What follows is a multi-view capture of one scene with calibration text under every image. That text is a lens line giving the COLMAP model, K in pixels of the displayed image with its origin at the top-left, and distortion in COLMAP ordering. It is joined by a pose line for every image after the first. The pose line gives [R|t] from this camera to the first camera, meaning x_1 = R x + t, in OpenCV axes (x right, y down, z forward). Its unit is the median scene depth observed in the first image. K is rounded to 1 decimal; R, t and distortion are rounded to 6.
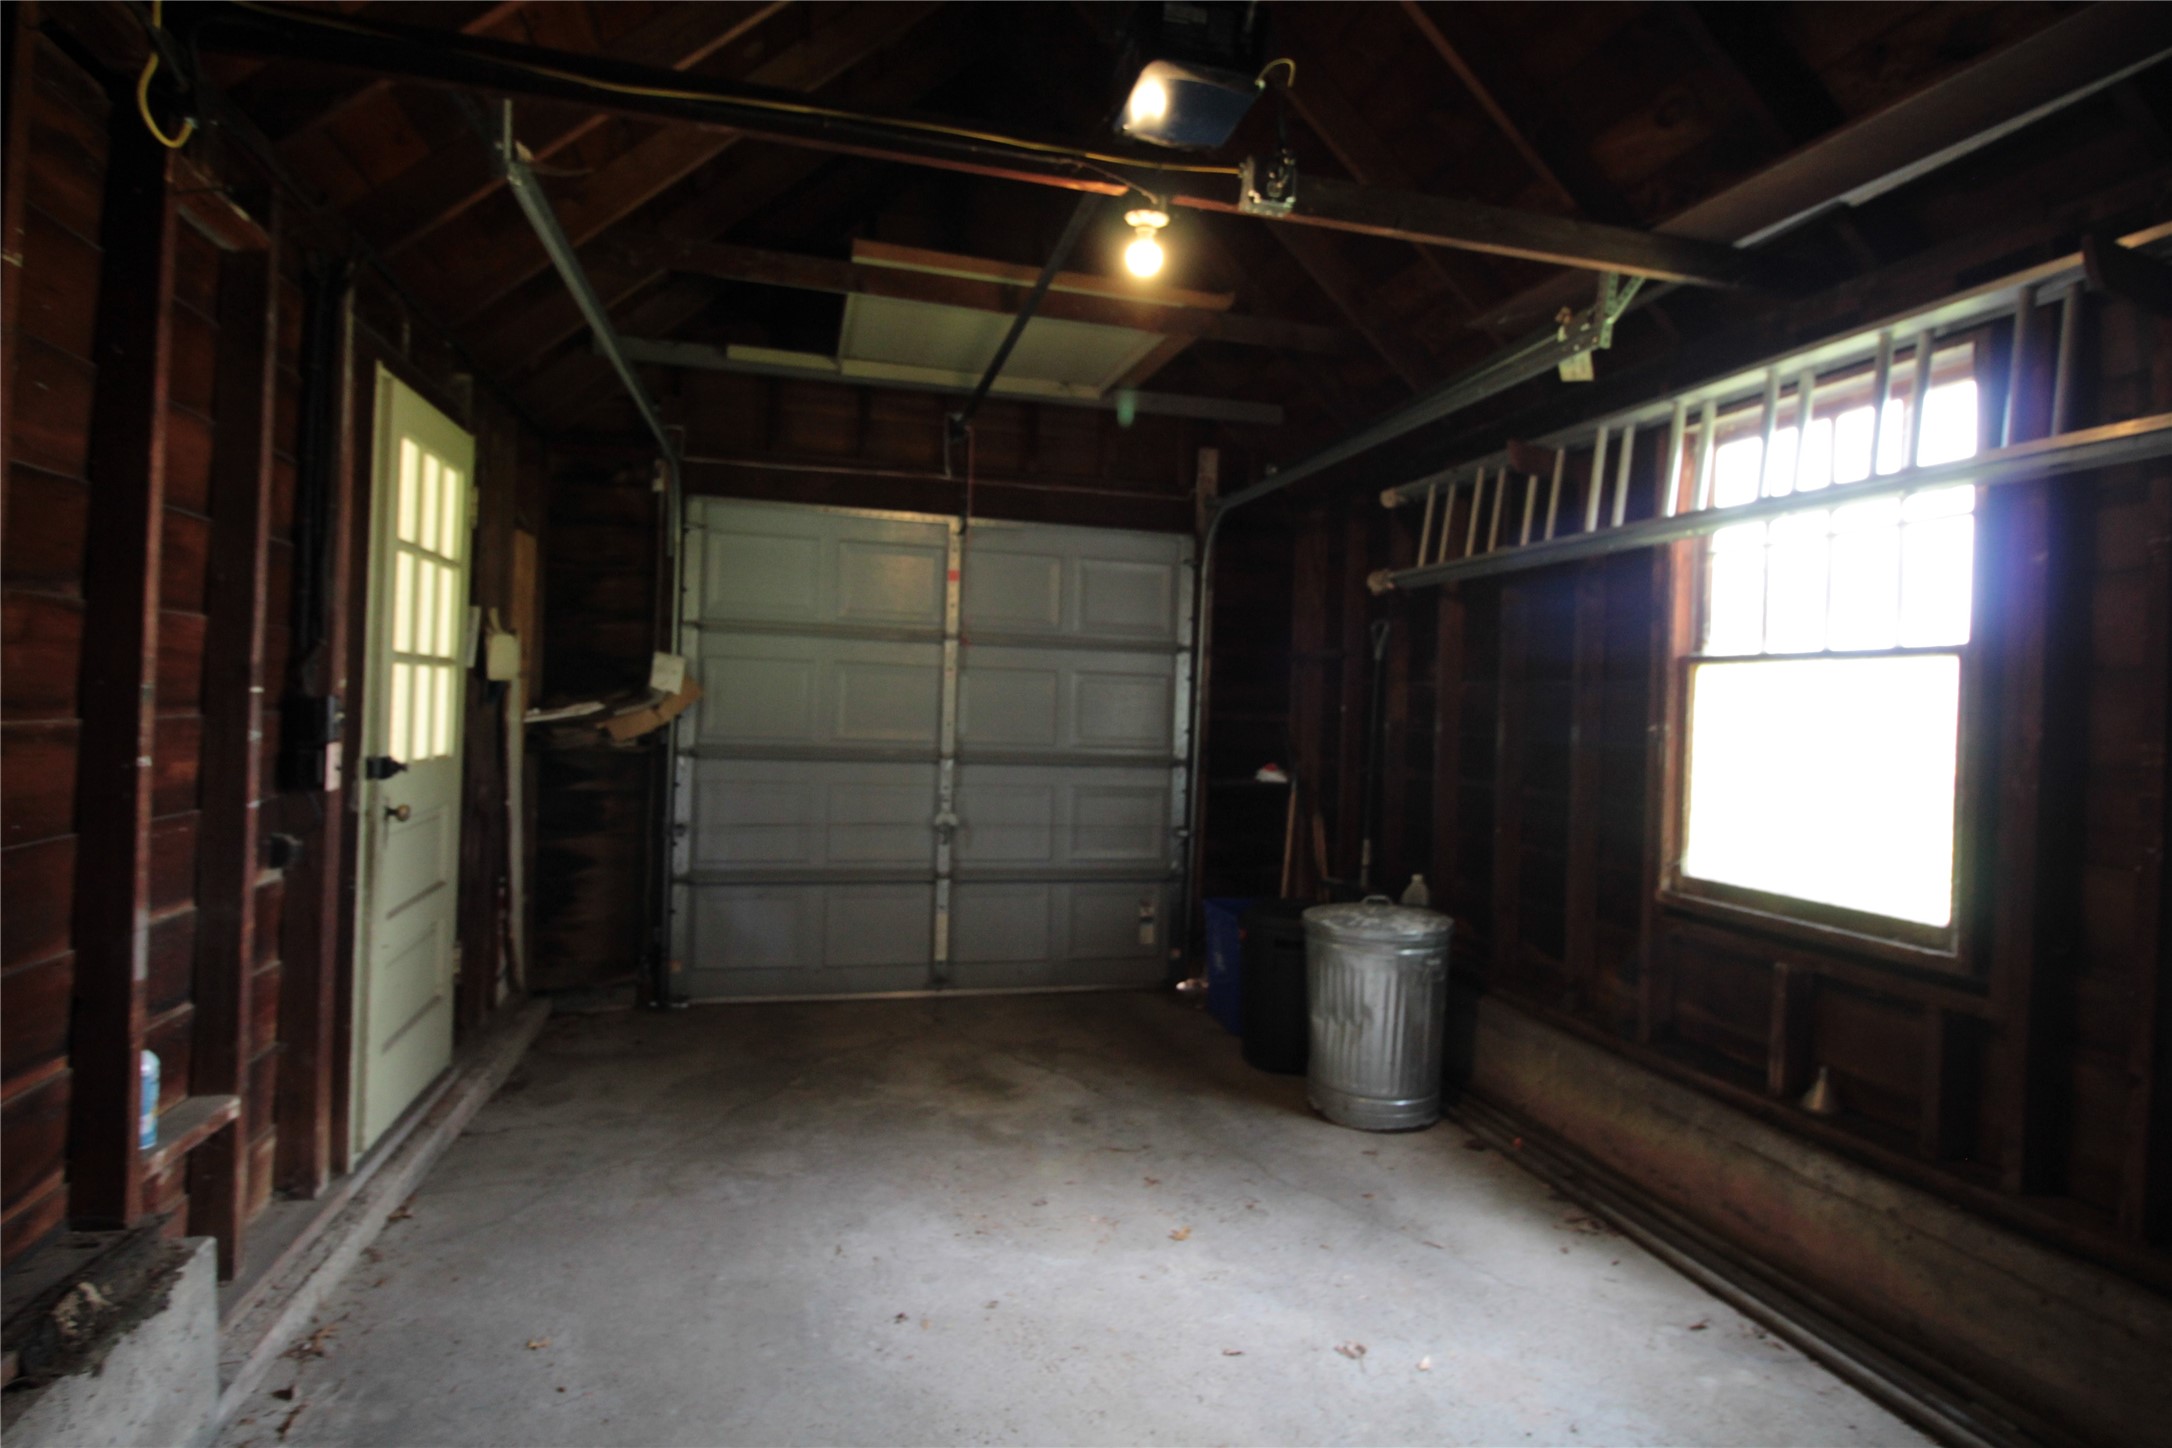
lens RADIAL K [[1103.7, 0, 1086.9], [0, 1103.7, 720.7], [0, 0, 1]] dist [-0.015785, -0.004153]
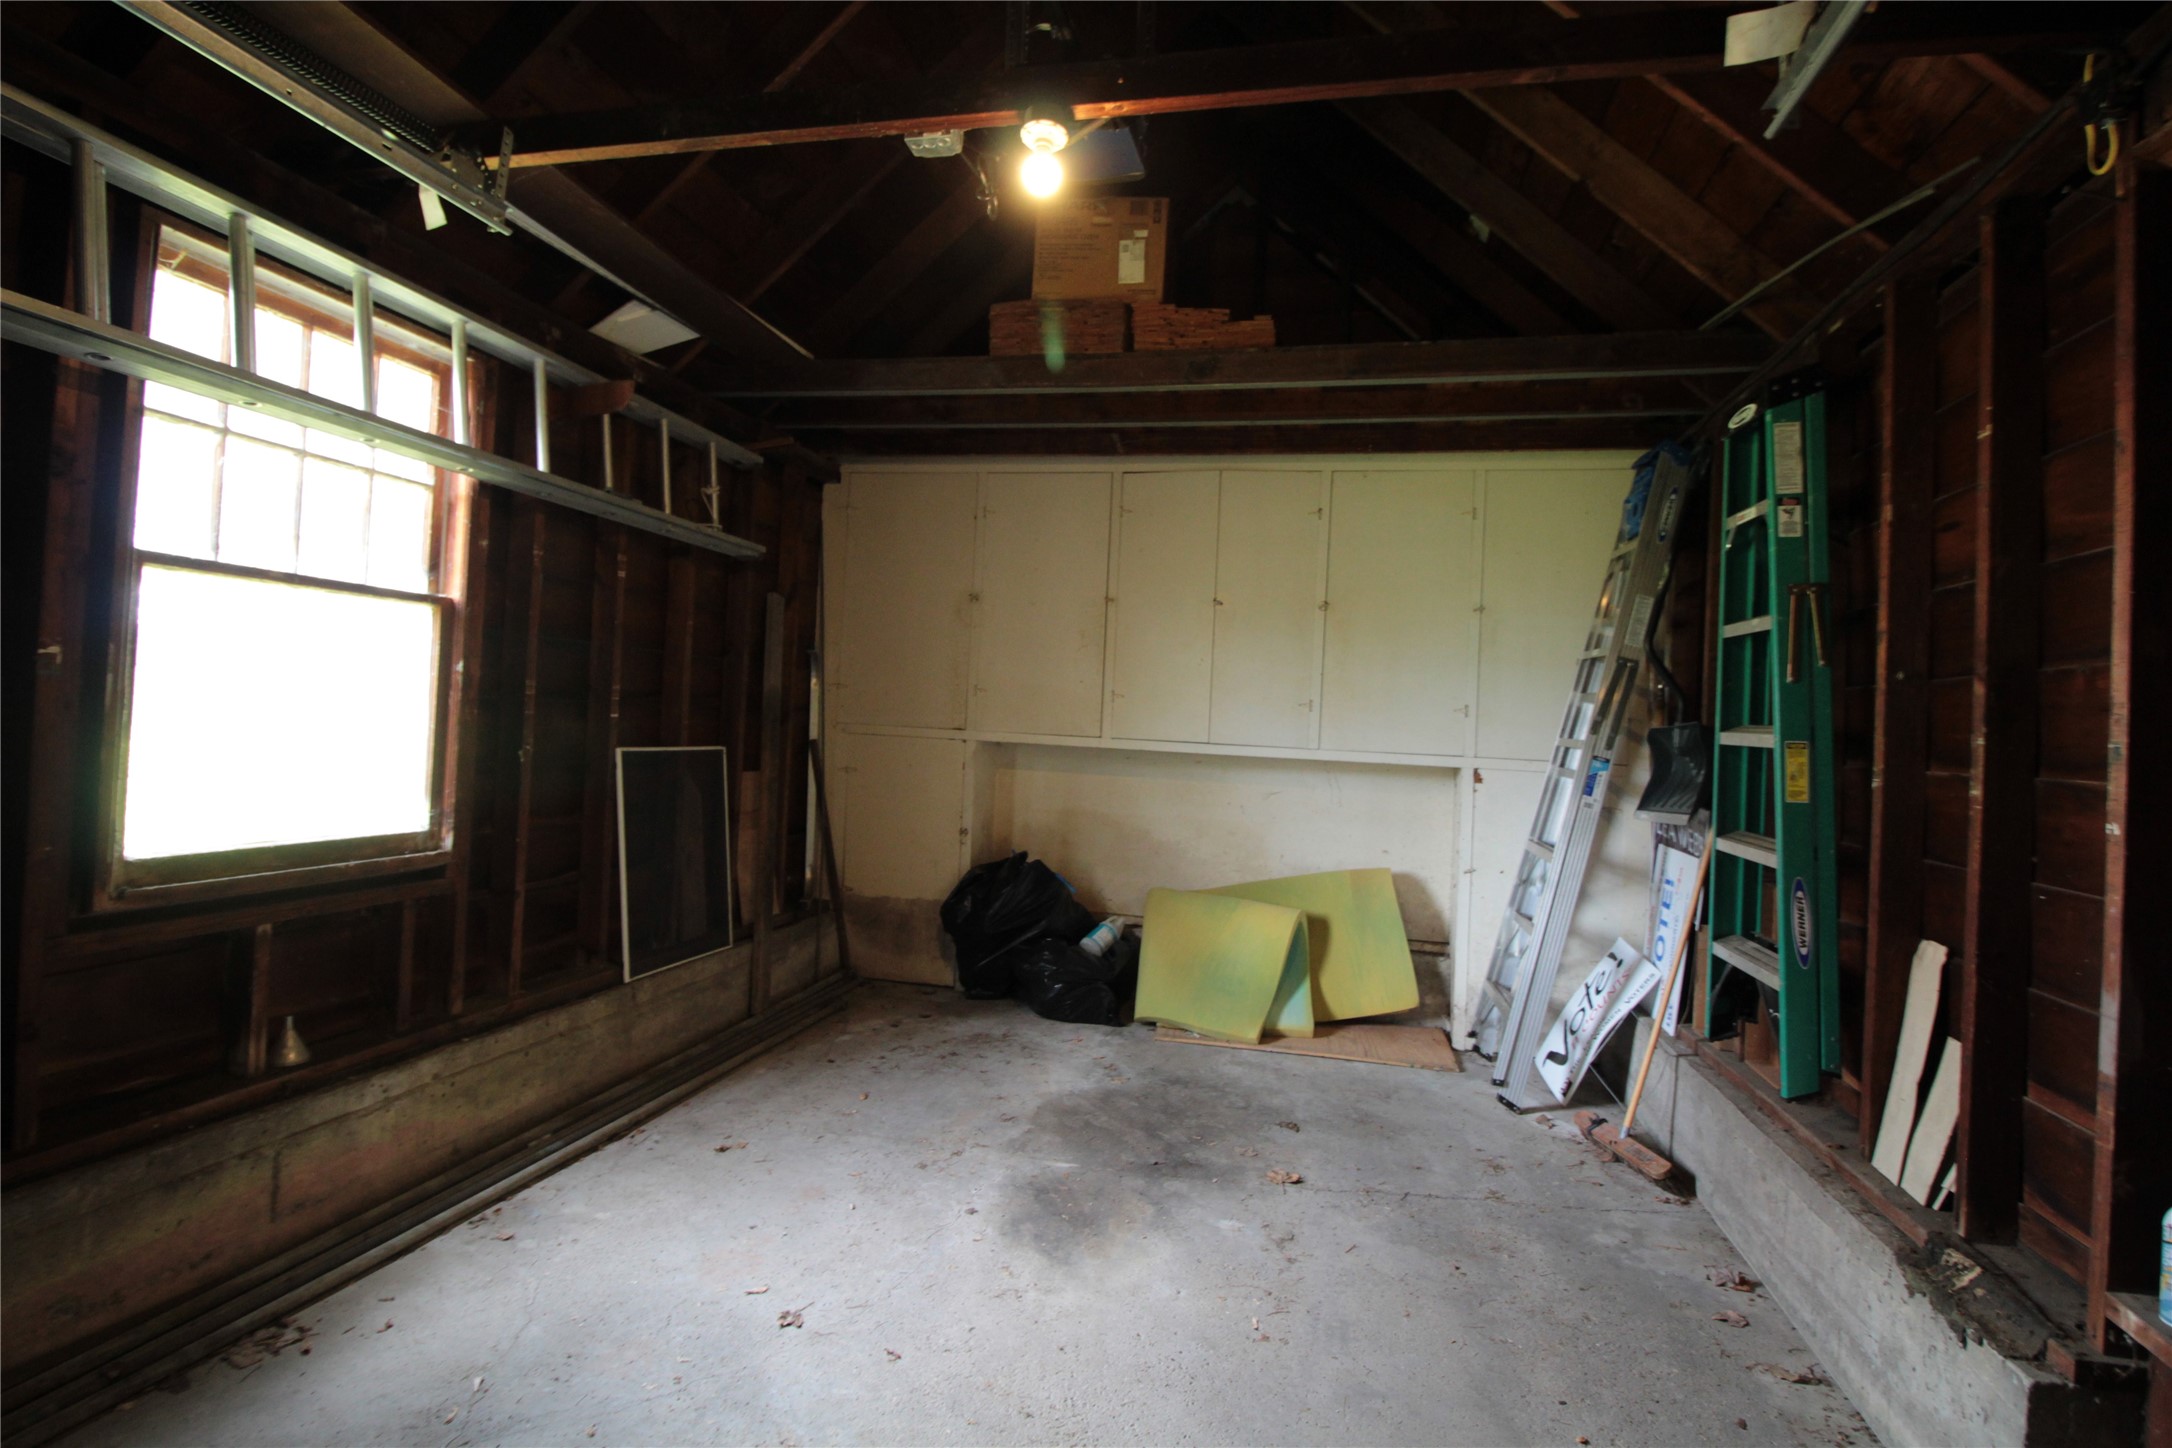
lens RADIAL K [[1103.7, 0, 1087.7], [0, 1103.7, 718.6], [0, 0, 1]] dist [-0.015785, -0.004153]
pose [[-0.888427, -0.069751, 0.453688, -0.372746], [-0.070537, 0.997393, 0.015212, -0.006200], [-0.453566, -0.018487, -0.891031, 1.600019]]
